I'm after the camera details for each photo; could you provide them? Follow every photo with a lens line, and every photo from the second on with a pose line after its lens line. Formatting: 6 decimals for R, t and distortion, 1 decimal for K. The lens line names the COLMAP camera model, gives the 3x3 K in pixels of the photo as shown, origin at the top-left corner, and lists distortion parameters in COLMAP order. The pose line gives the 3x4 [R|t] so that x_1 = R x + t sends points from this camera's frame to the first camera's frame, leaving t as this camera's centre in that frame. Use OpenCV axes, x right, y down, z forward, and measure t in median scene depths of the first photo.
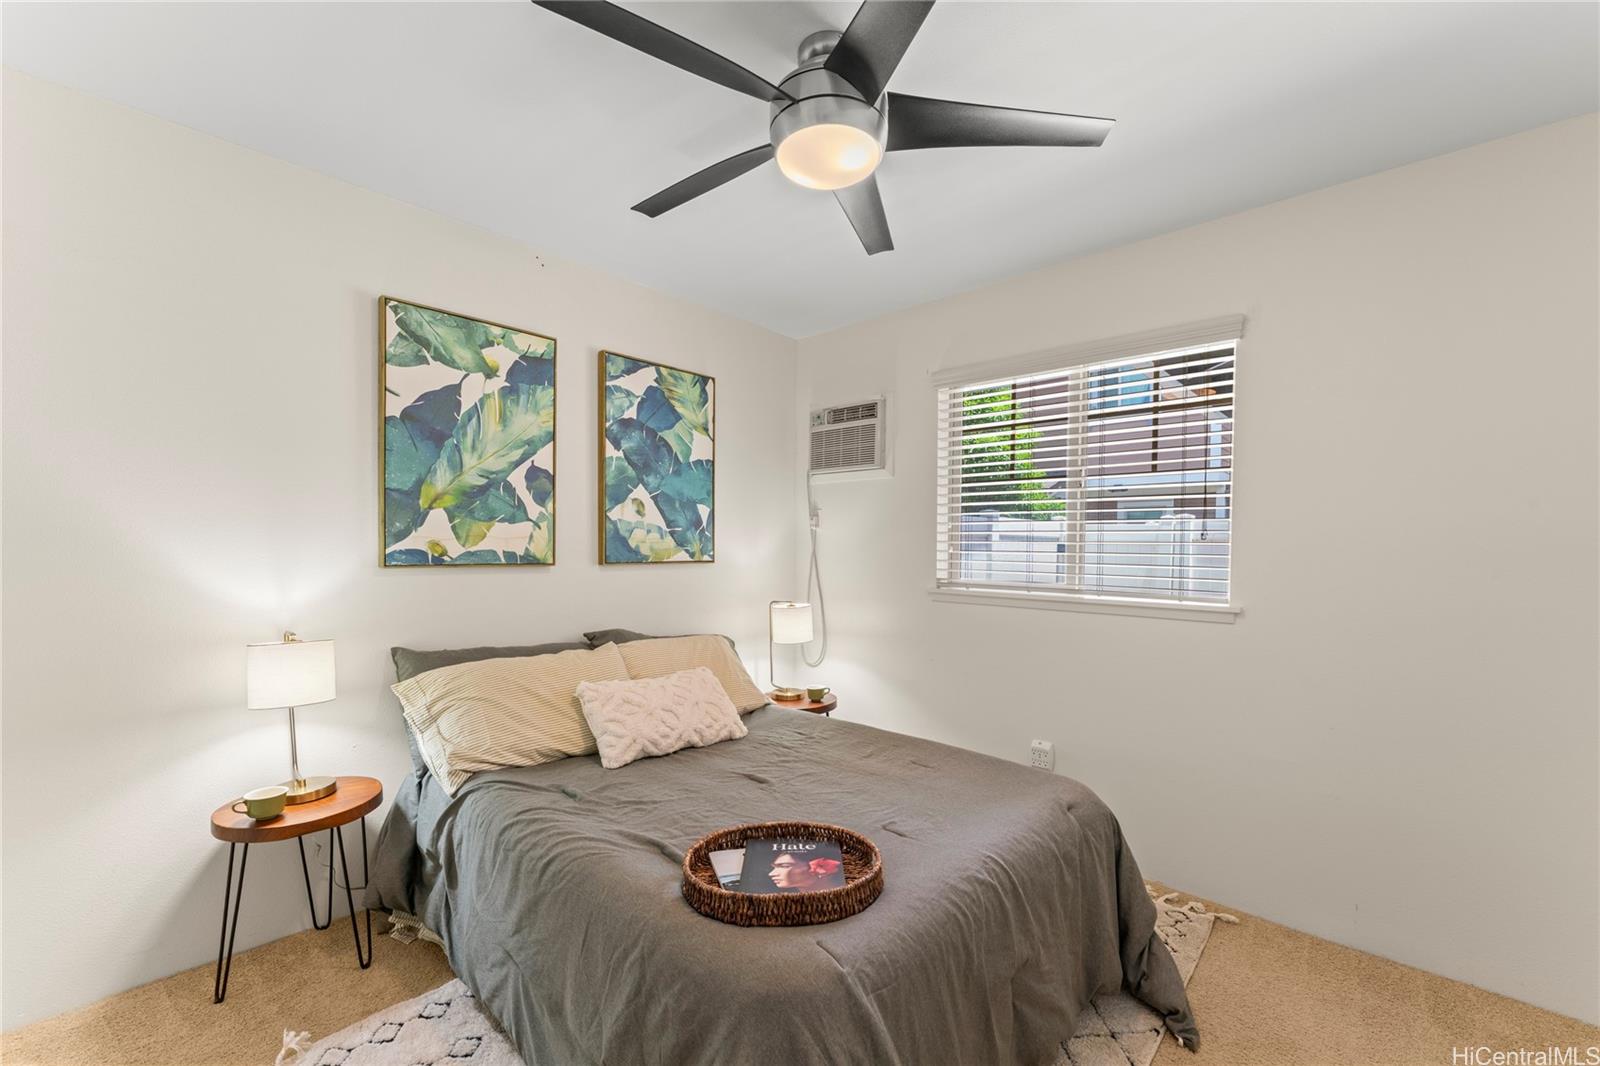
lens RADIAL K [[640.4, 0, 818.5], [0, 640.4, 564.8], [0, 0, 1]] dist [-0.003485, -0.000463]
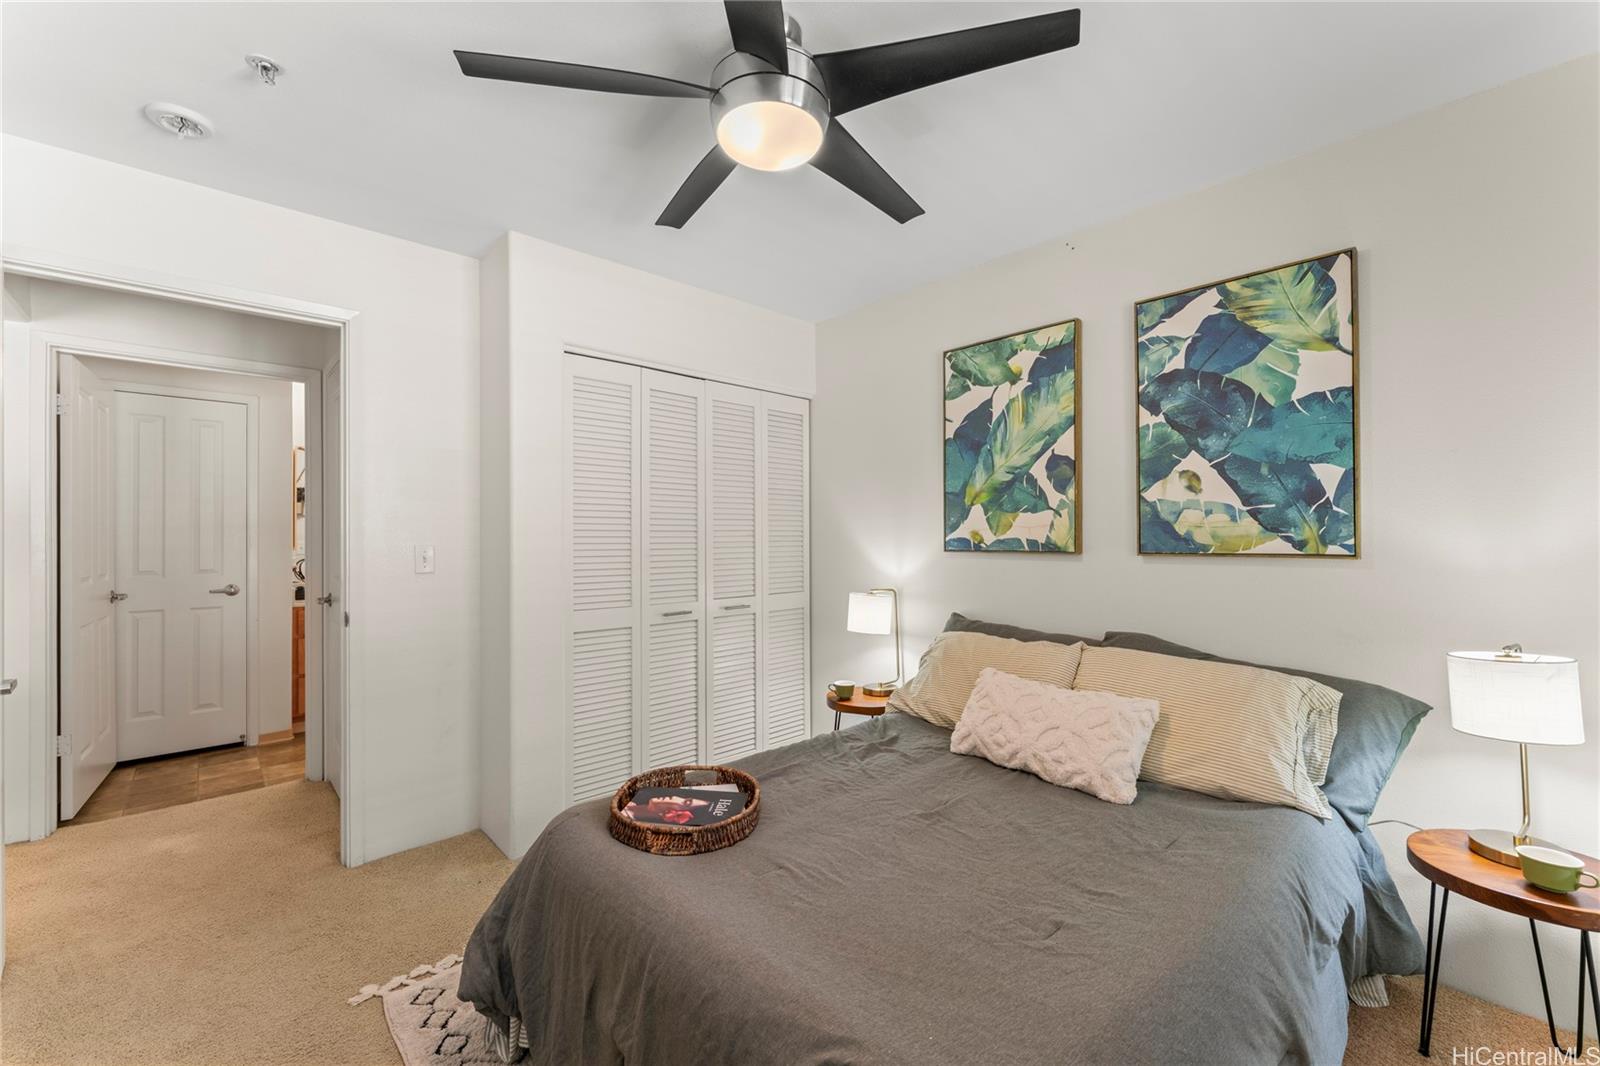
lens RADIAL K [[640.4, 0, 801.1], [0, 640.4, 534.4], [0, 0, 1]] dist [-0.003485, -0.000463]
pose [[-0.073959, -0.017733, -0.997104, 0.583854], [-0.029454, 0.999445, -0.015589, -0.001619], [0.996826, 0.028216, -0.074440, 0.680669]]
